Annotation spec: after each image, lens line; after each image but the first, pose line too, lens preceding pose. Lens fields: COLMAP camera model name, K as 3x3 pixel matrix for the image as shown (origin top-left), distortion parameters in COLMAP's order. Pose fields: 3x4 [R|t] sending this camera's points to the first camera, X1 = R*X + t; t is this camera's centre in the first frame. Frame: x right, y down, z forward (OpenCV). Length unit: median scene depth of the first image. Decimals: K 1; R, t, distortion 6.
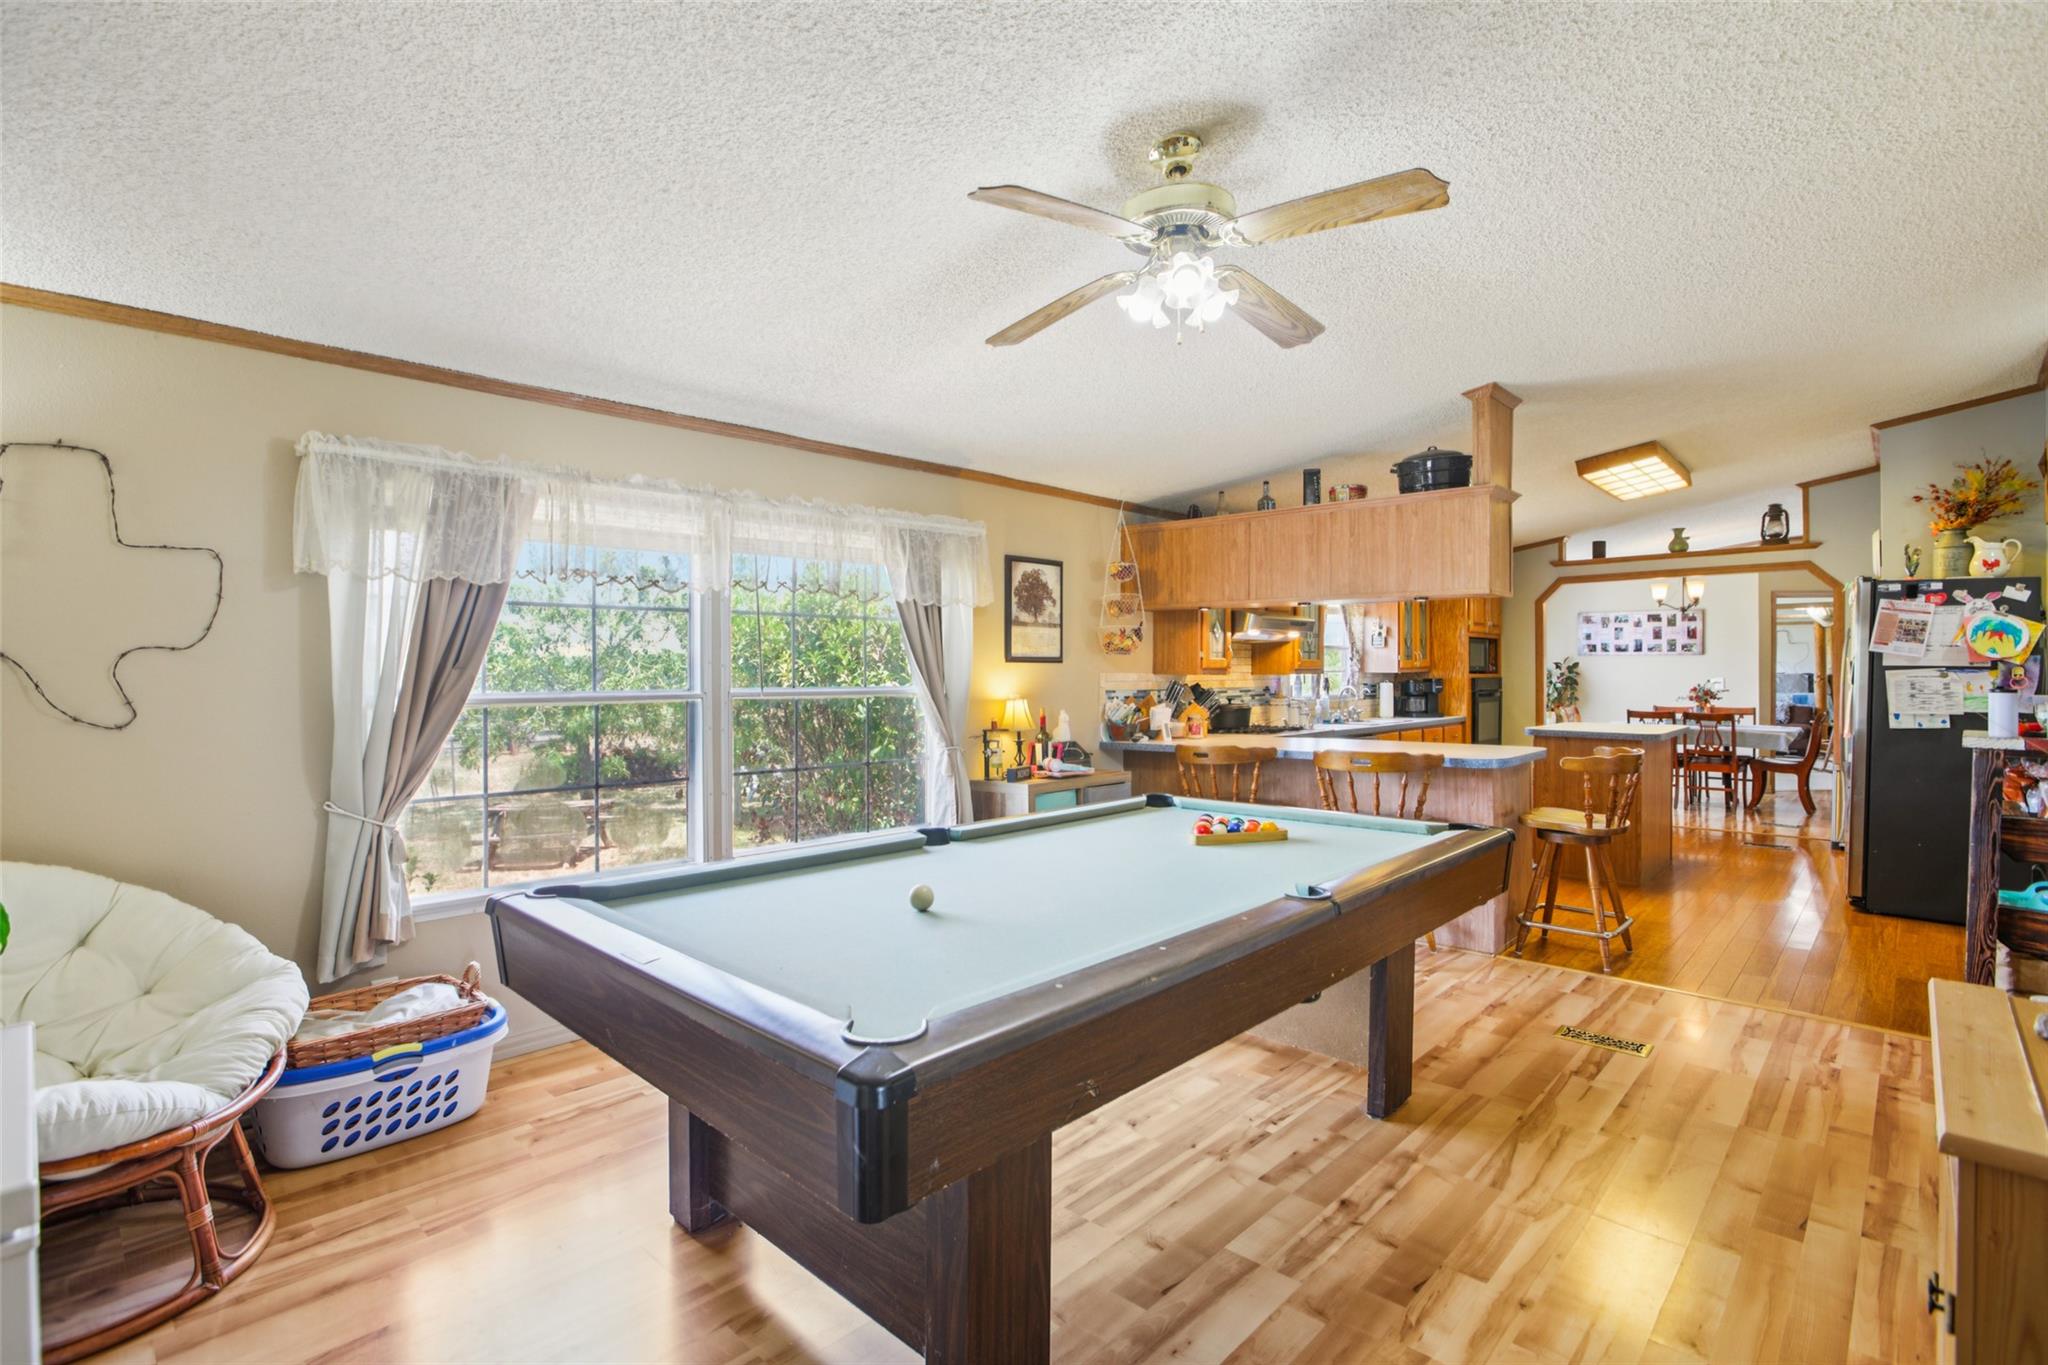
lens RADIAL K [[956.5, 0, 1024.0], [0, 956.5, 670.6], [0, 0, 1]] dist [-0.040147, 0.011929]
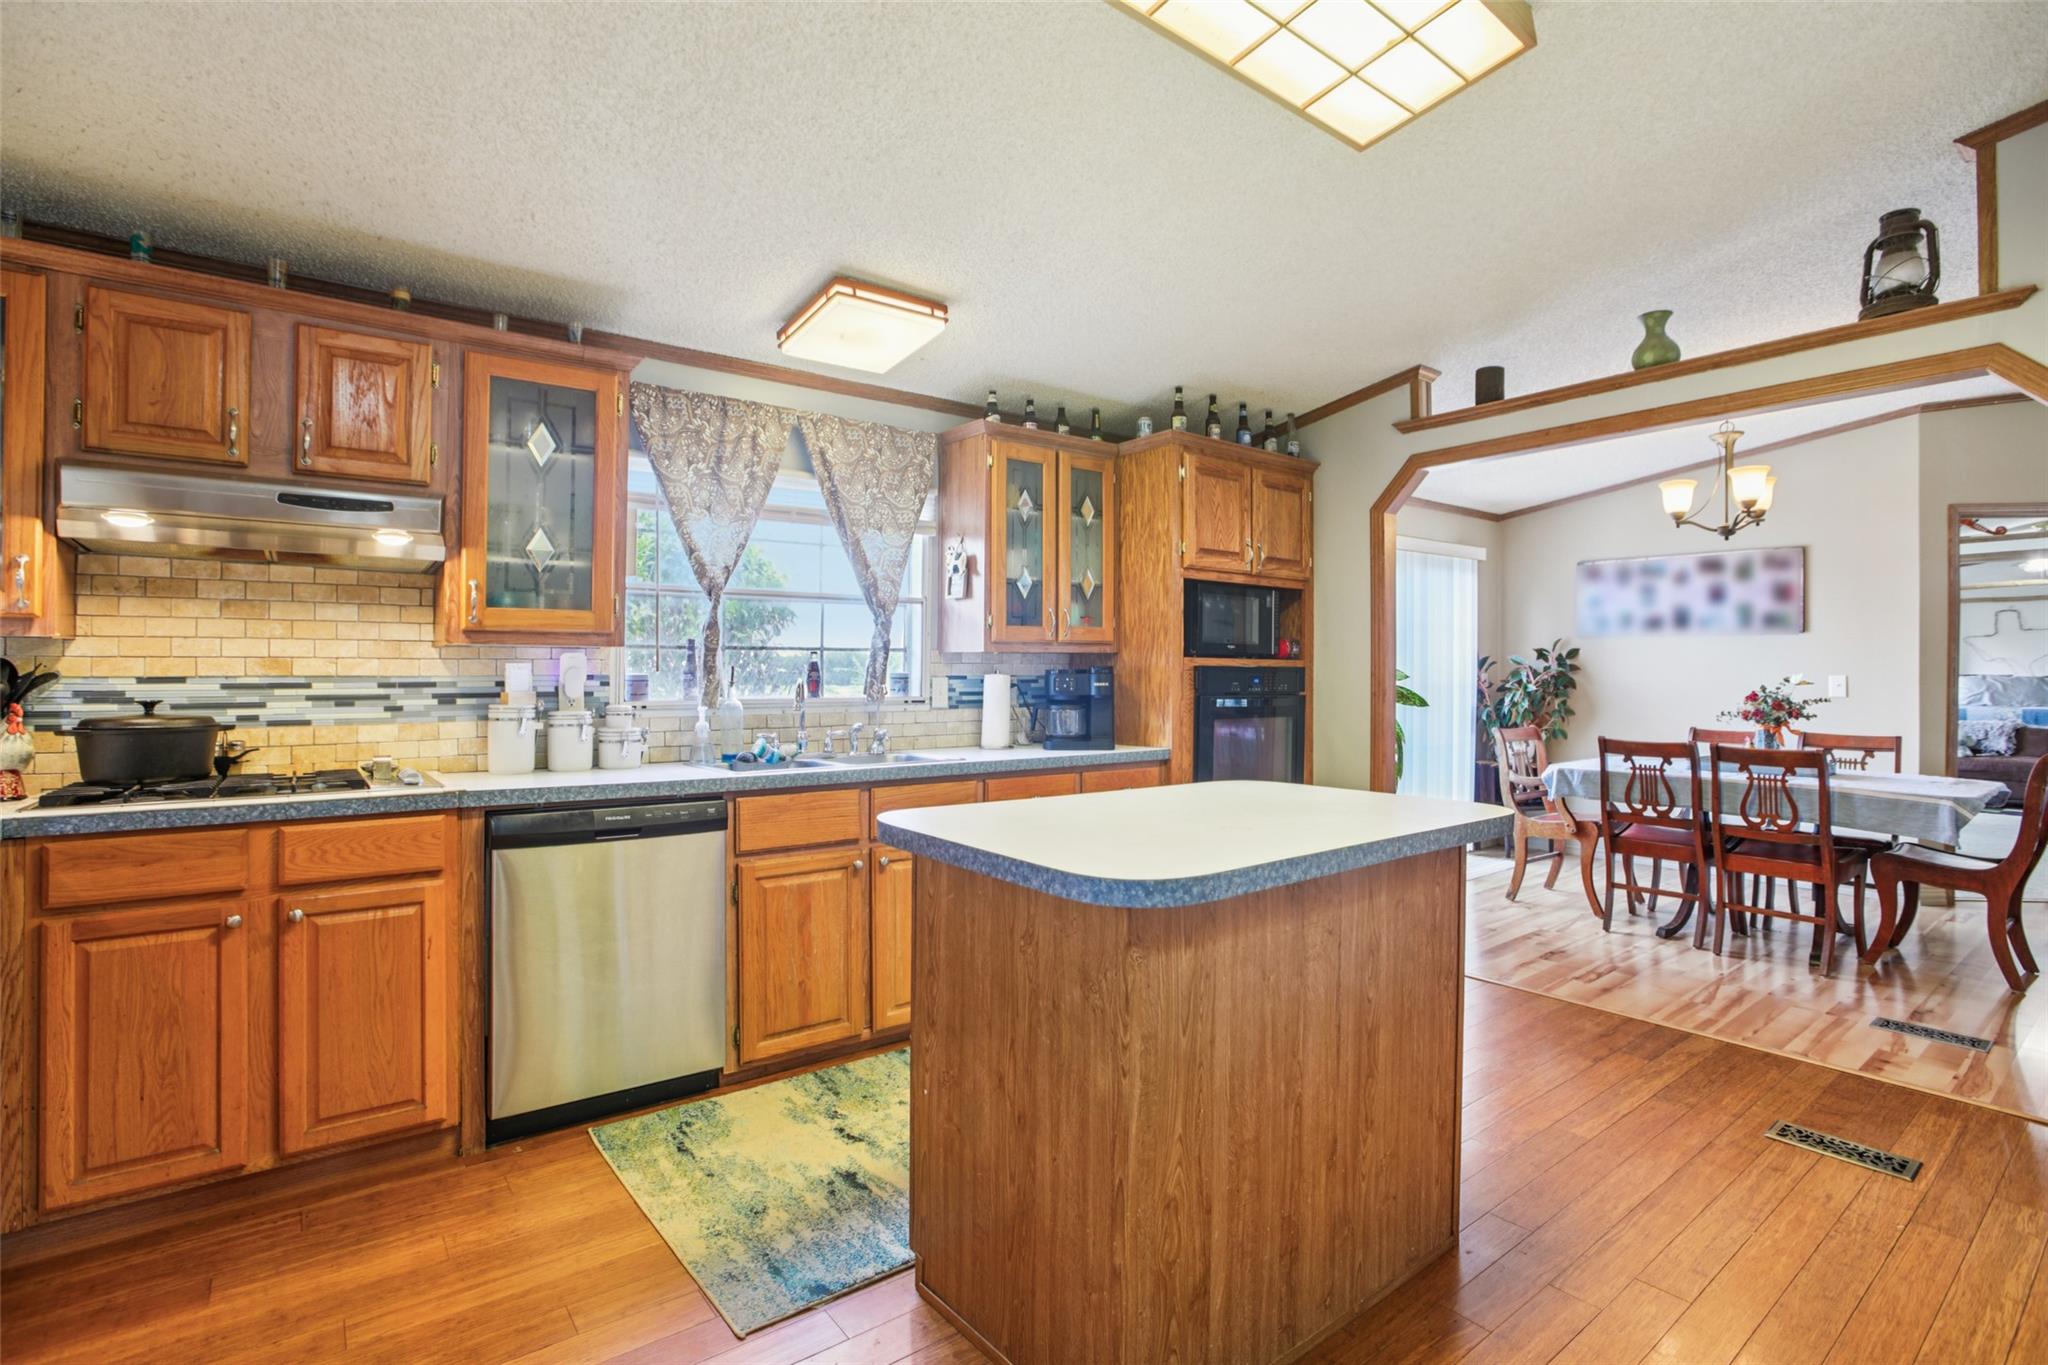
lens RADIAL K [[972.5, 0, 1019.8], [0, 972.5, 676.1], [0, 0, 1]] dist [-0.026039, 0.002930]
pose [[0.989975, 0.008094, -0.141008, 0.475035], [-0.007634, 0.999964, 0.003804, 0.011905], [0.141034, -0.002689, 0.990001, 0.533469]]
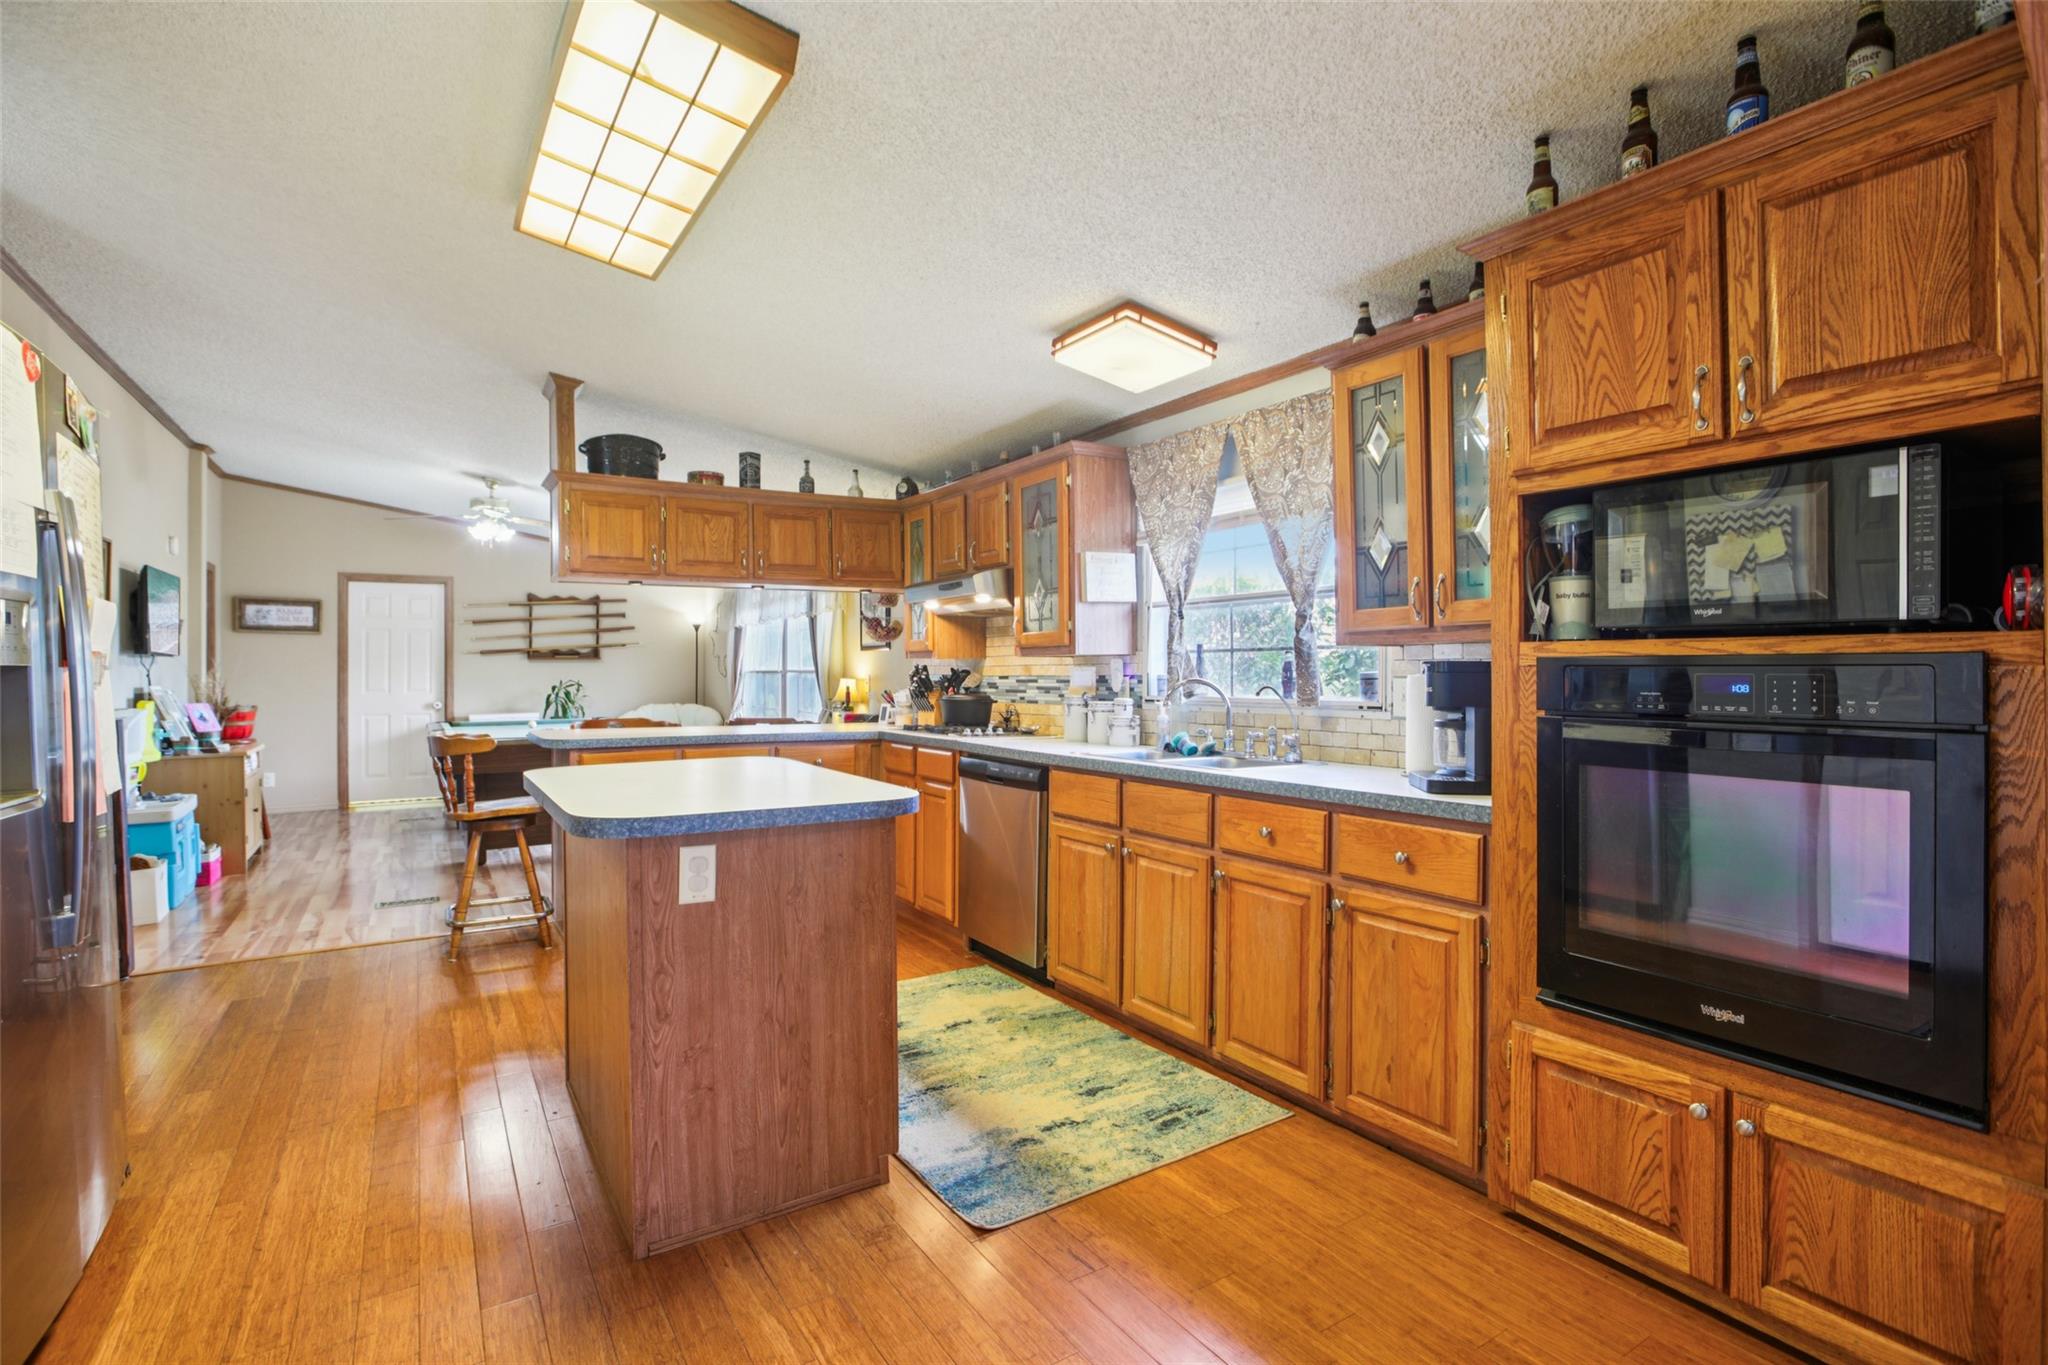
lens RADIAL K [[956.5, 0, 1026.0], [0, 956.5, 672.8], [0, 0, 1]] dist [-0.040147, 0.011929]
pose [[-0.226544, 0.005127, -0.973987, 0.730222], [0.003413, 0.999984, 0.004469, 0.010488], [0.973995, -0.002312, -0.226558, 0.904762]]
